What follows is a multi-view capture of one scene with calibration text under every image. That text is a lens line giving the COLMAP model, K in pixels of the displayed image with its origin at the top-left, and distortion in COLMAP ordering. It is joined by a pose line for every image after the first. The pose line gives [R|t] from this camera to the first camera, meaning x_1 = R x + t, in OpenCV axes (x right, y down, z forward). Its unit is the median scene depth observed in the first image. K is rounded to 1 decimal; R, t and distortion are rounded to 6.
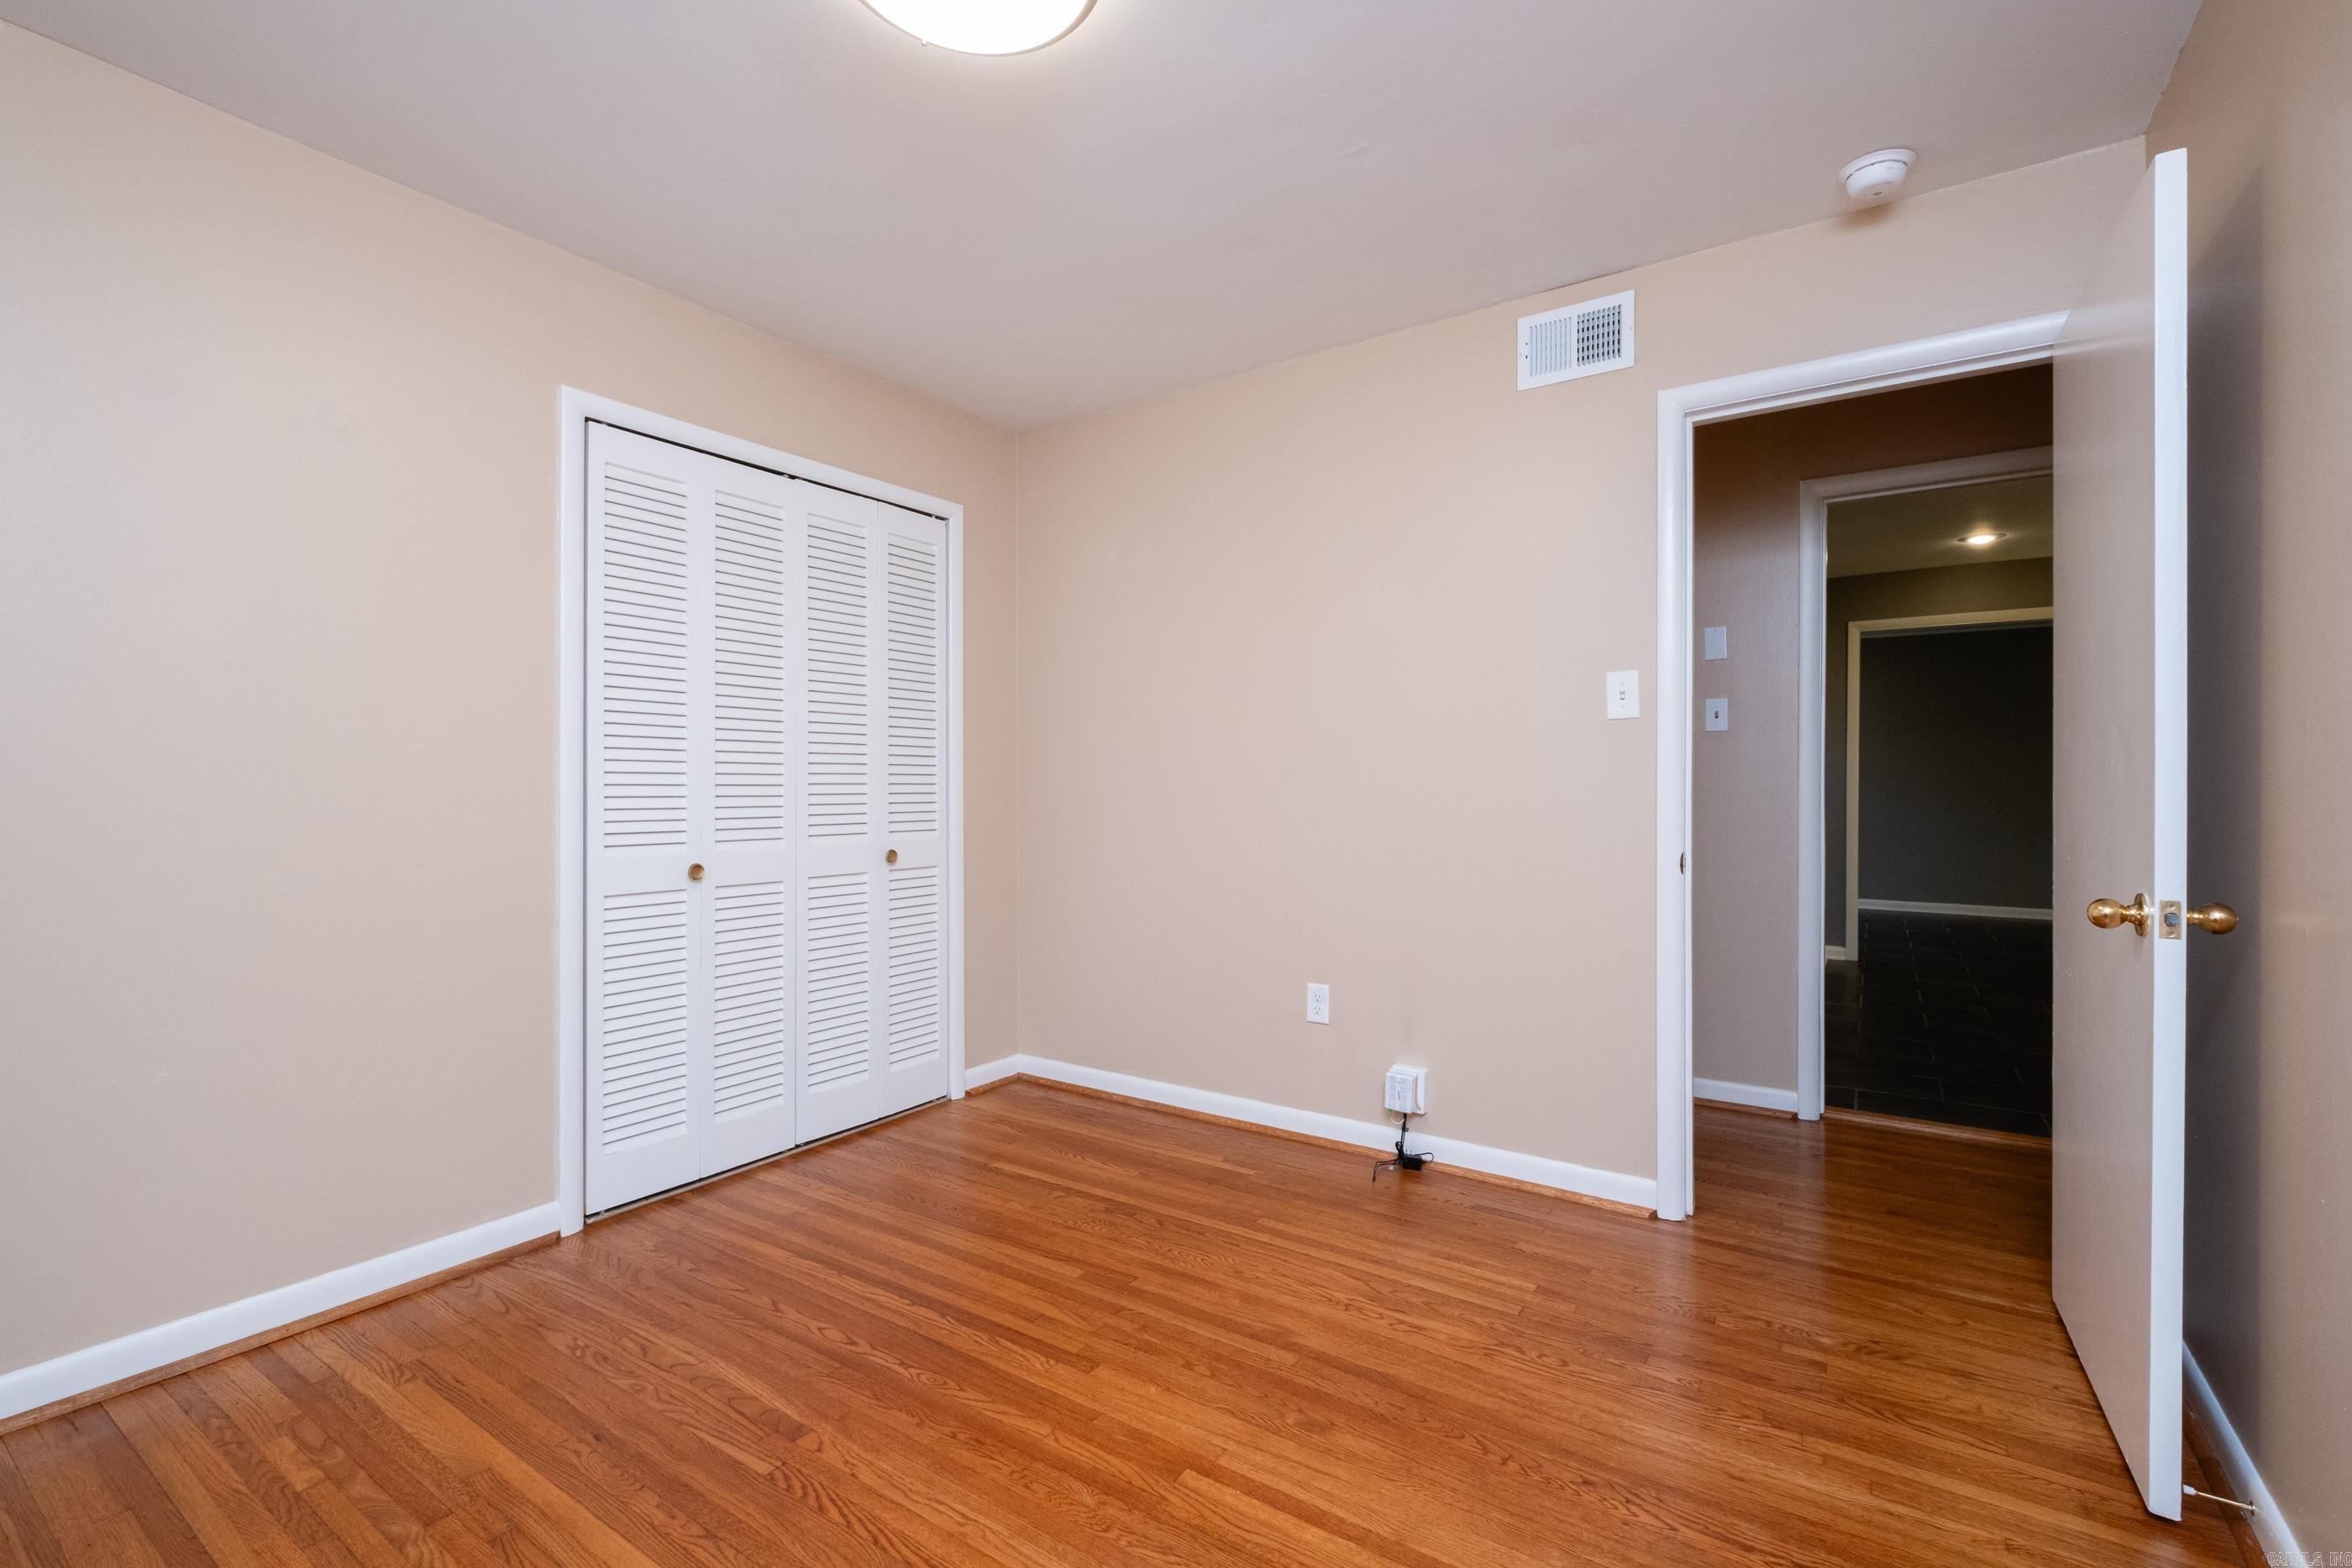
lens RADIAL K [[1000.2, 0, 1179.2], [0, 1000.2, 759.2], [0, 0, 1]] dist [0.007029, -0.005144]
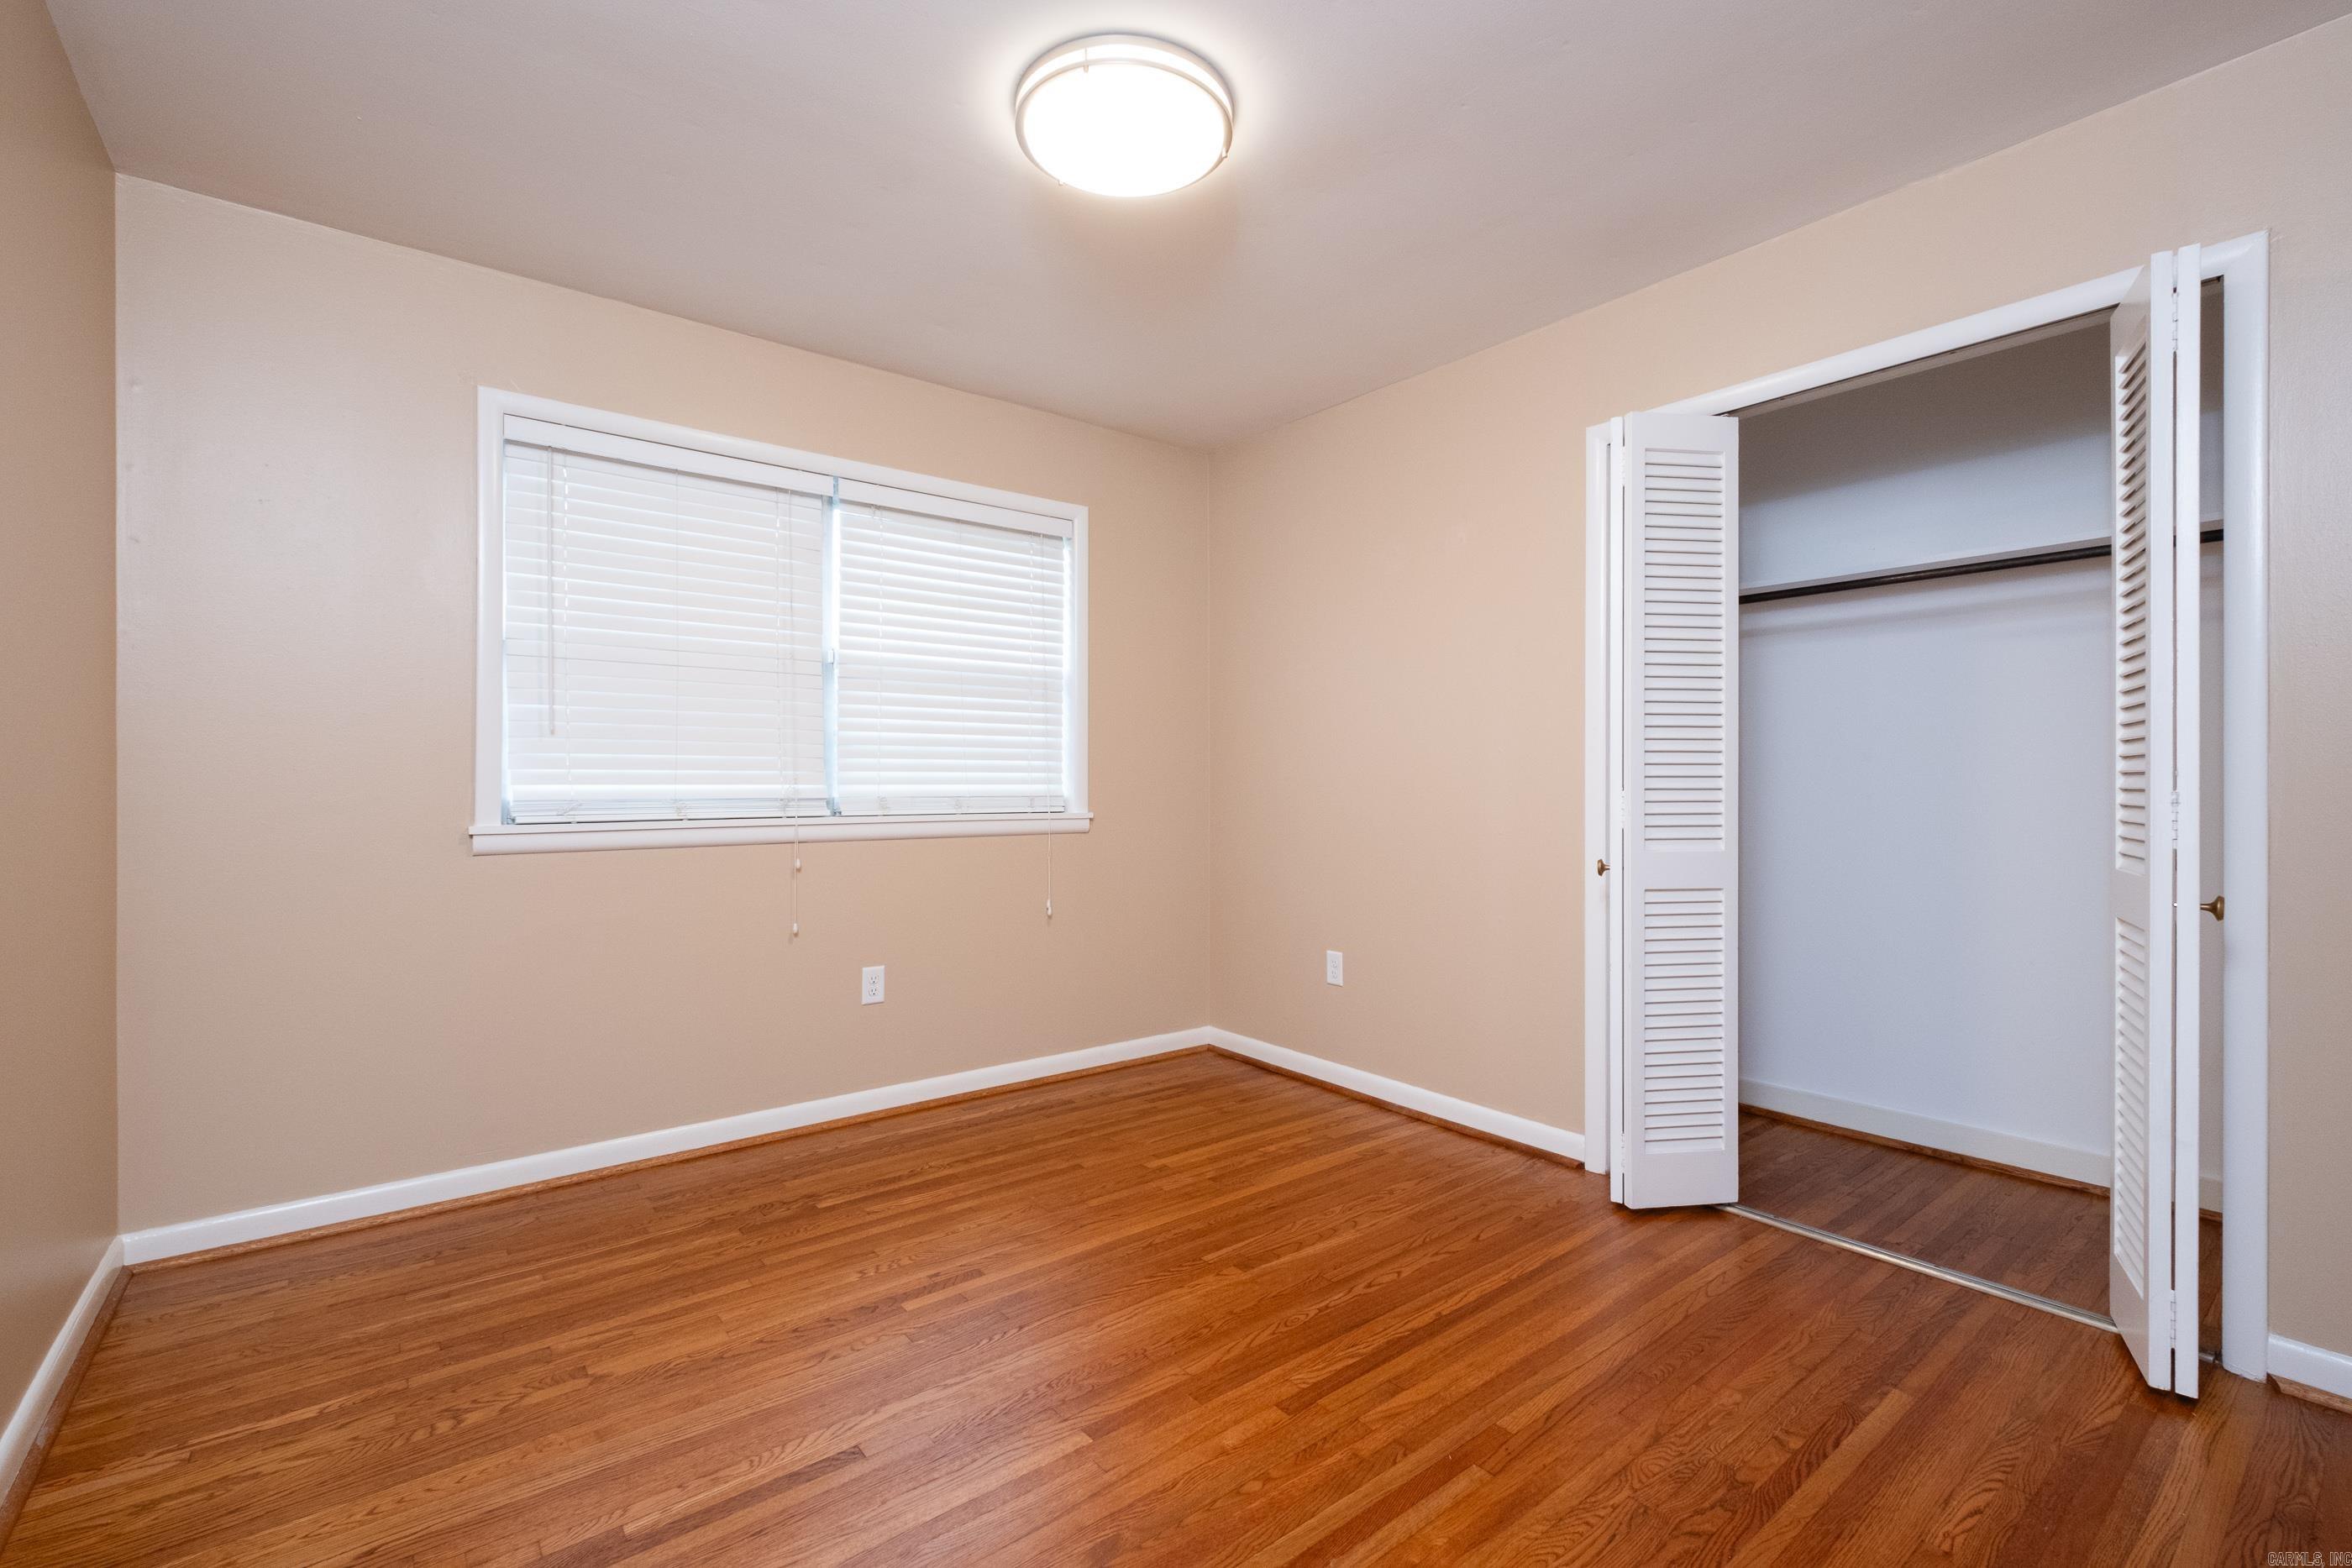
lens RADIAL K [[1004.1, 0, 1197.6], [0, 1004.1, 780.8], [0, 0, 1]] dist [0.009481, -0.007340]
pose [[-0.268602, 0.003989, -0.963243, 0.786997], [0.026383, 0.999647, -0.003217, 0.024613], [0.962890, -0.026278, -0.268612, 1.125523]]
